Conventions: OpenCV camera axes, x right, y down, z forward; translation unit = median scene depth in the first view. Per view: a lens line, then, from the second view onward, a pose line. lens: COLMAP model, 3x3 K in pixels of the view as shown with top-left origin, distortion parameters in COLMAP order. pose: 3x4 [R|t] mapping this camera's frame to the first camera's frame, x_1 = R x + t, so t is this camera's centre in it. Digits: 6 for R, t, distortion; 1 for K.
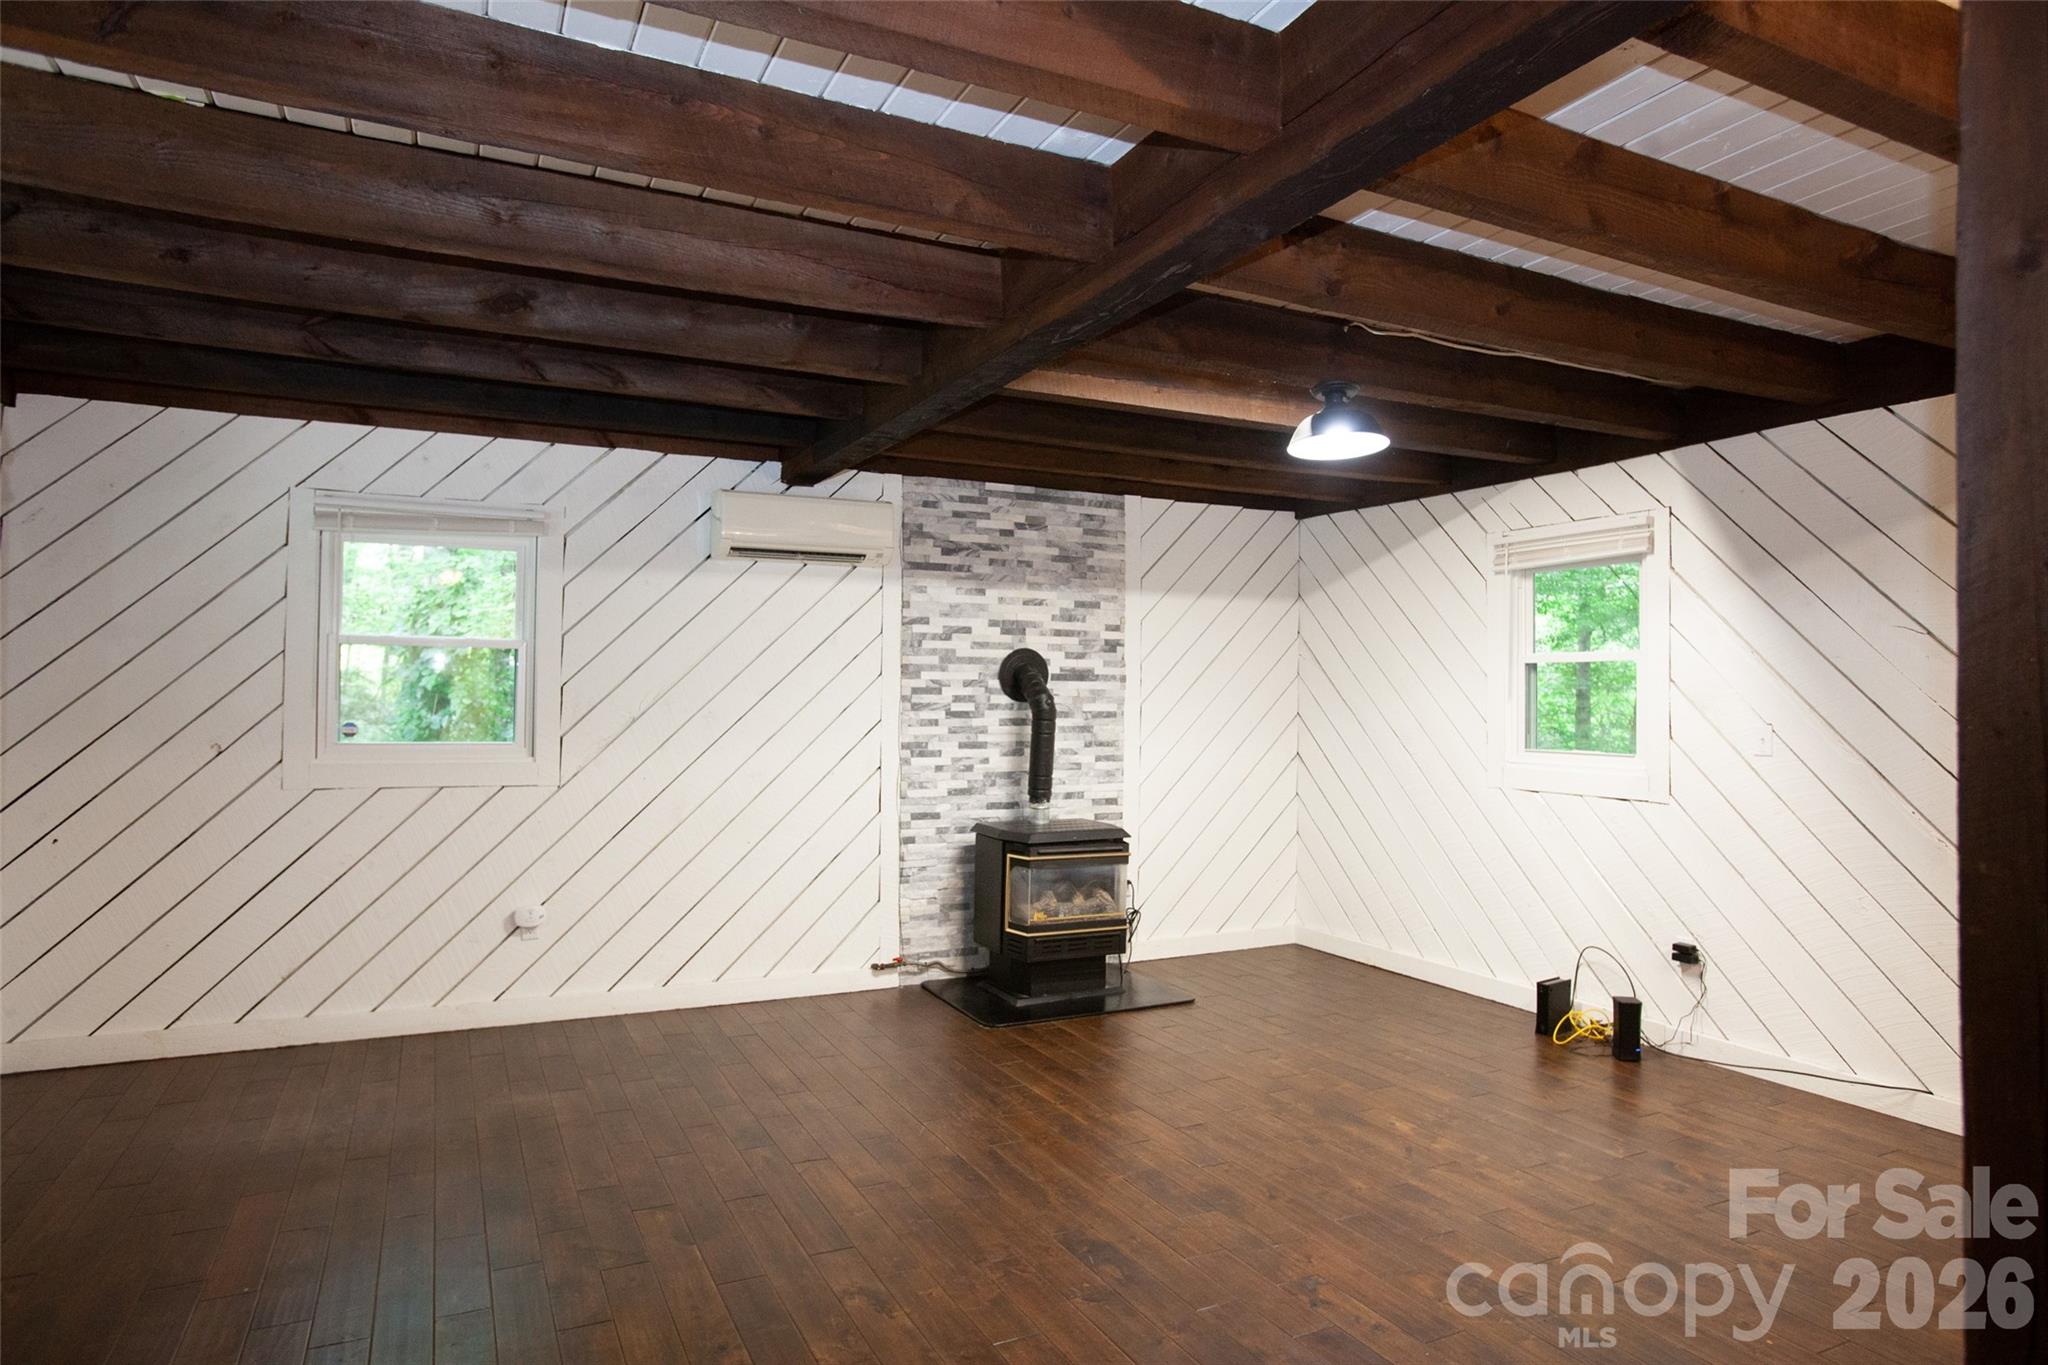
lens RADIAL K [[1210.3, 0, 1030.0], [0, 1210.3, 674.5], [0, 0, 1]] dist [-0.075150, 0.060617]
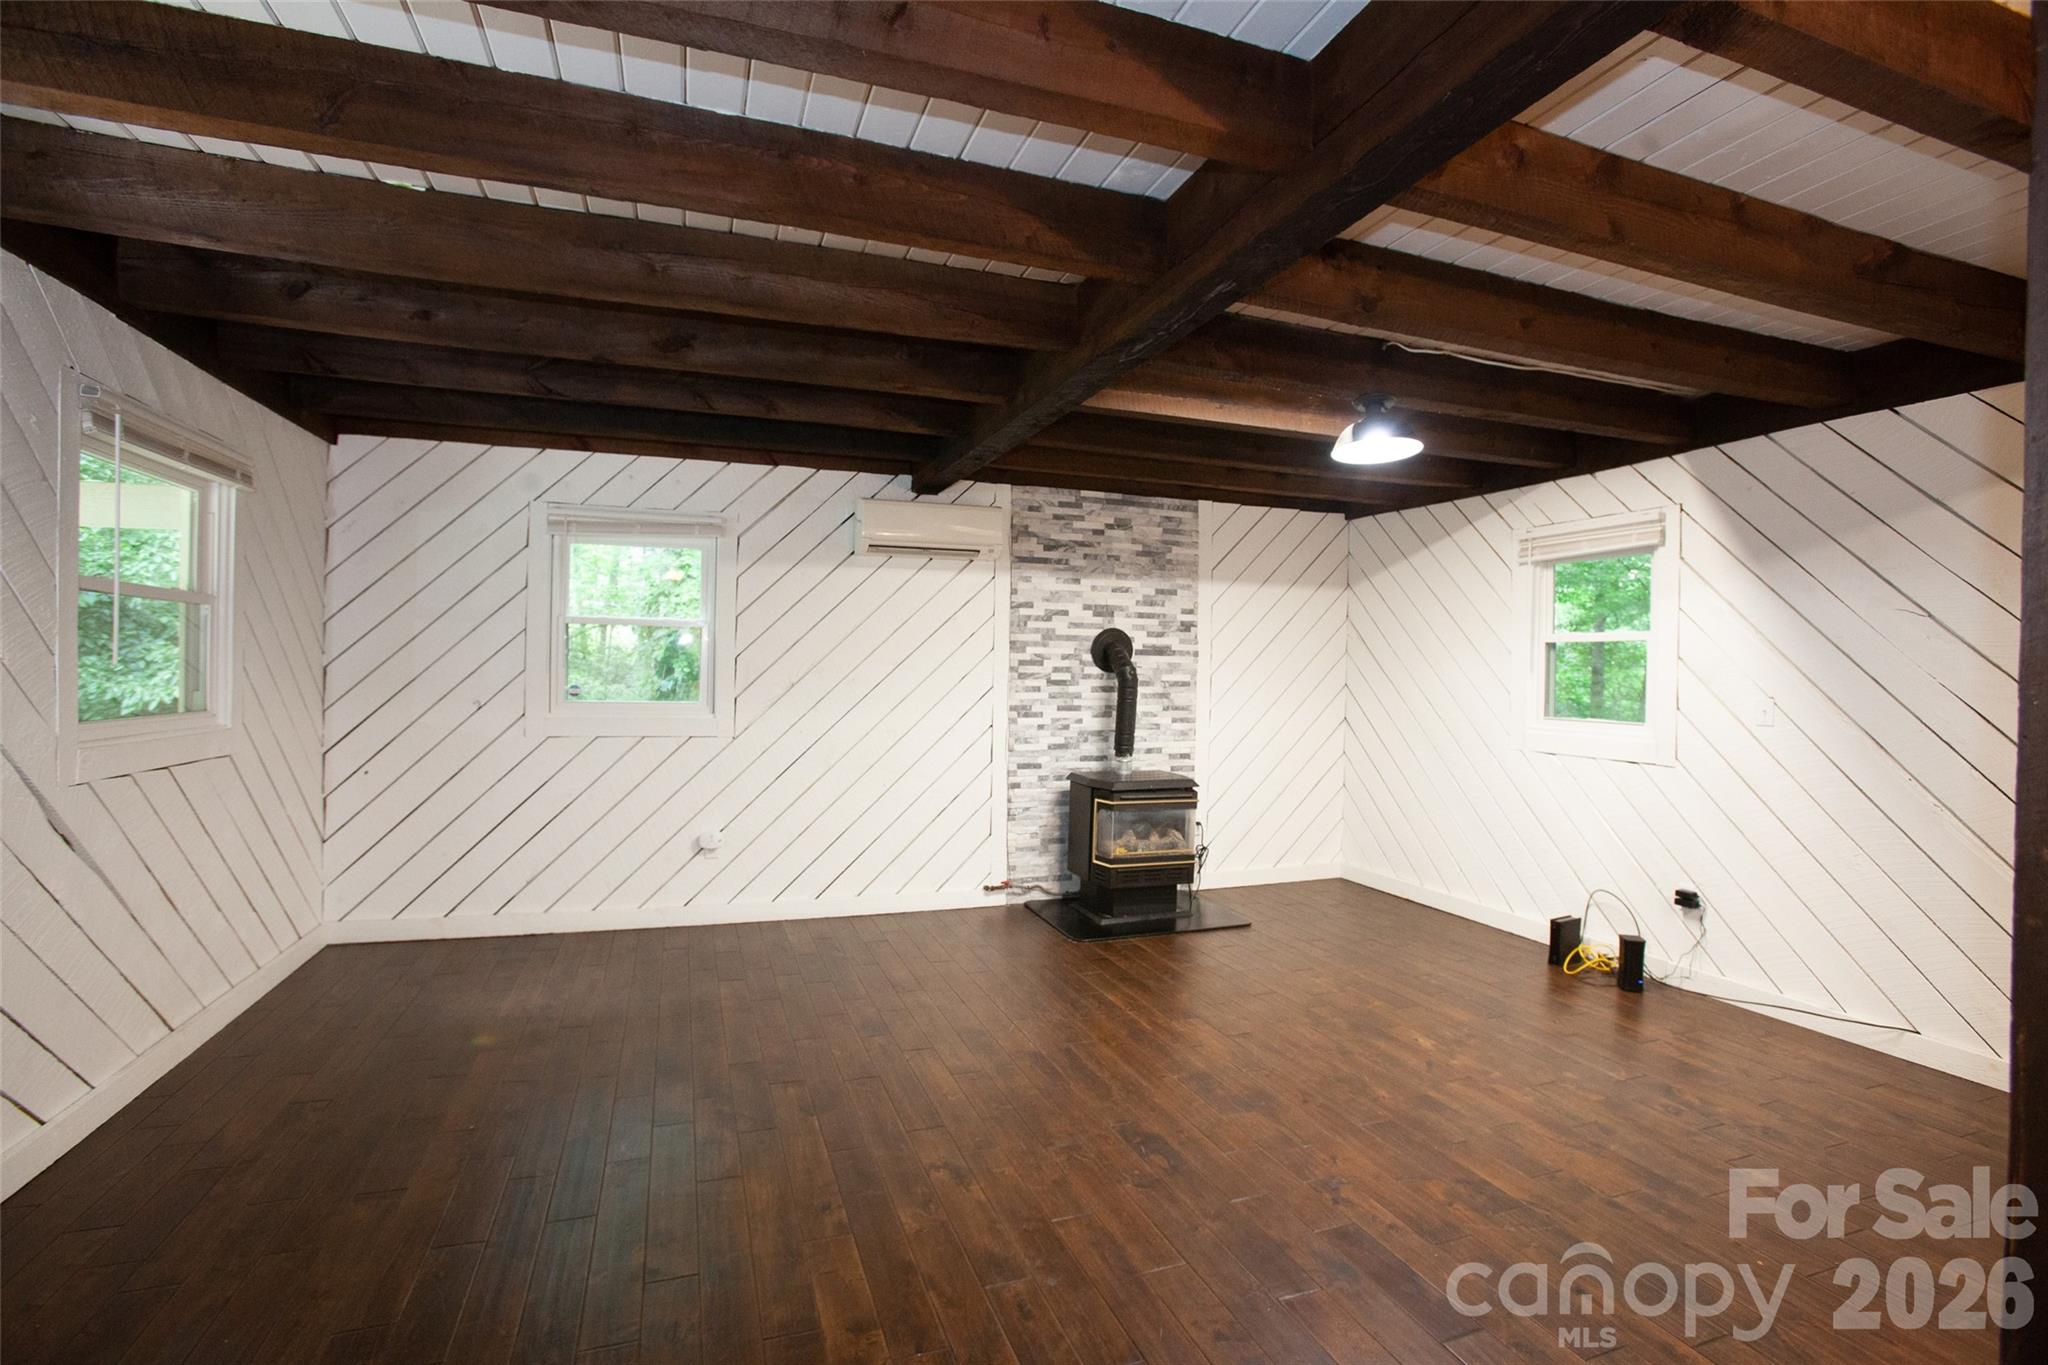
lens RADIAL K [[960.1, 0, 1021.7], [0, 960.1, 674.8], [0, 0, 1]] dist [-0.086300, 0.040075]
pose [[0.992893, 0.007423, -0.118778, 0.019996], [-0.004549, 0.999691, 0.024446, 0.001928], [0.118922, -0.023732, 0.992620, 0.042216]]
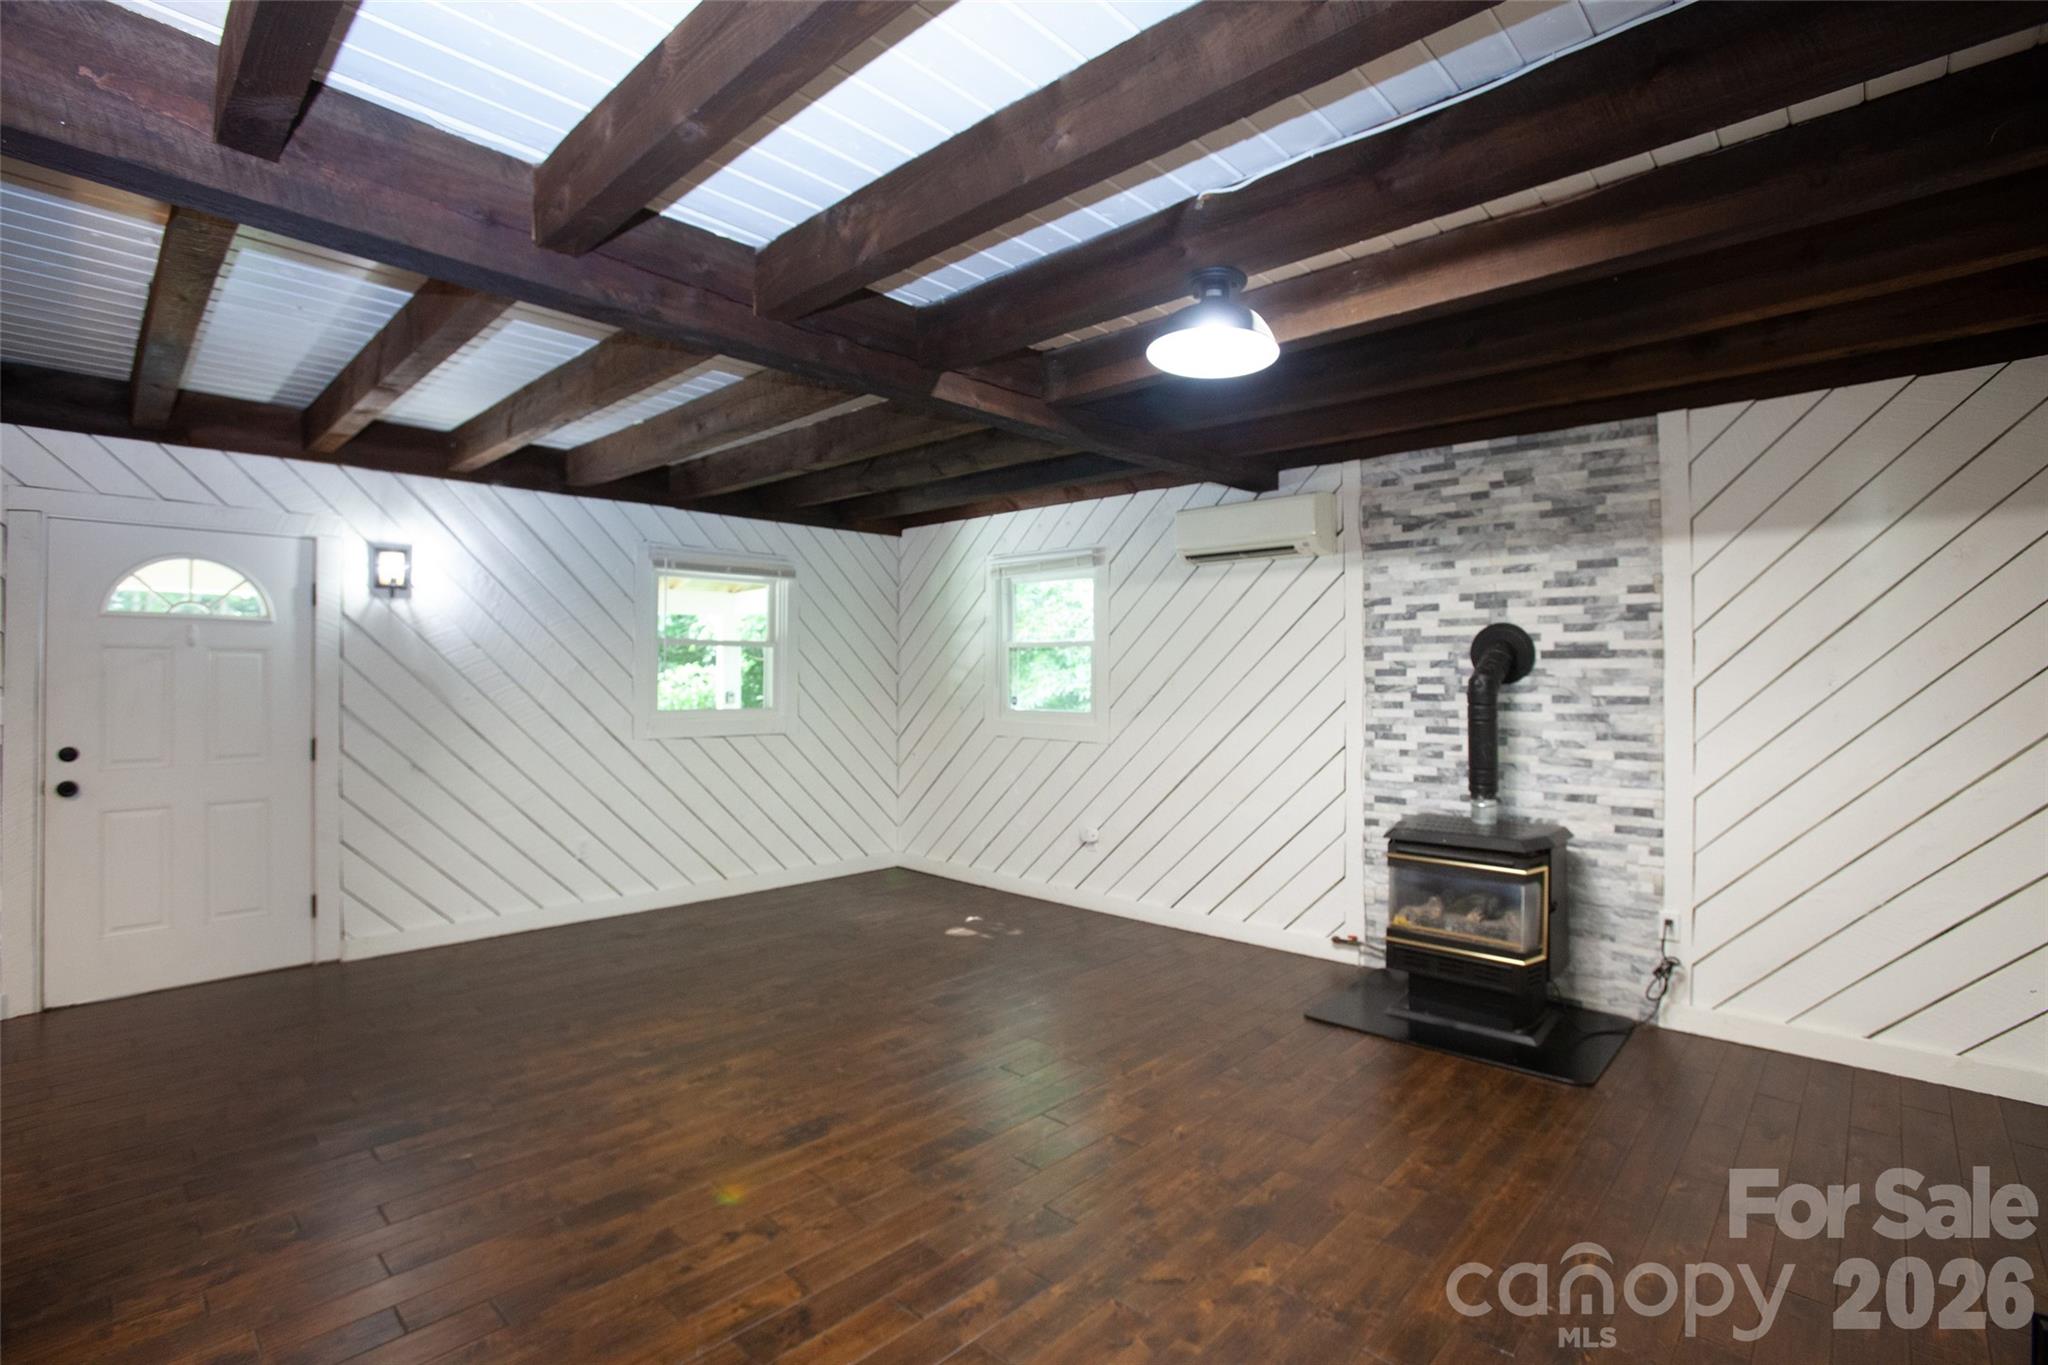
lens RADIAL K [[971.0, 0, 1023.6], [0, 971.0, 652.2], [0, 0, 1]] dist [-0.079109, 0.042175]
pose [[0.336839, -0.027390, -0.941164, 0.548233], [0.019718, 0.999563, -0.022033, 0.008349], [0.941356, -0.011136, 0.337232, 0.456757]]
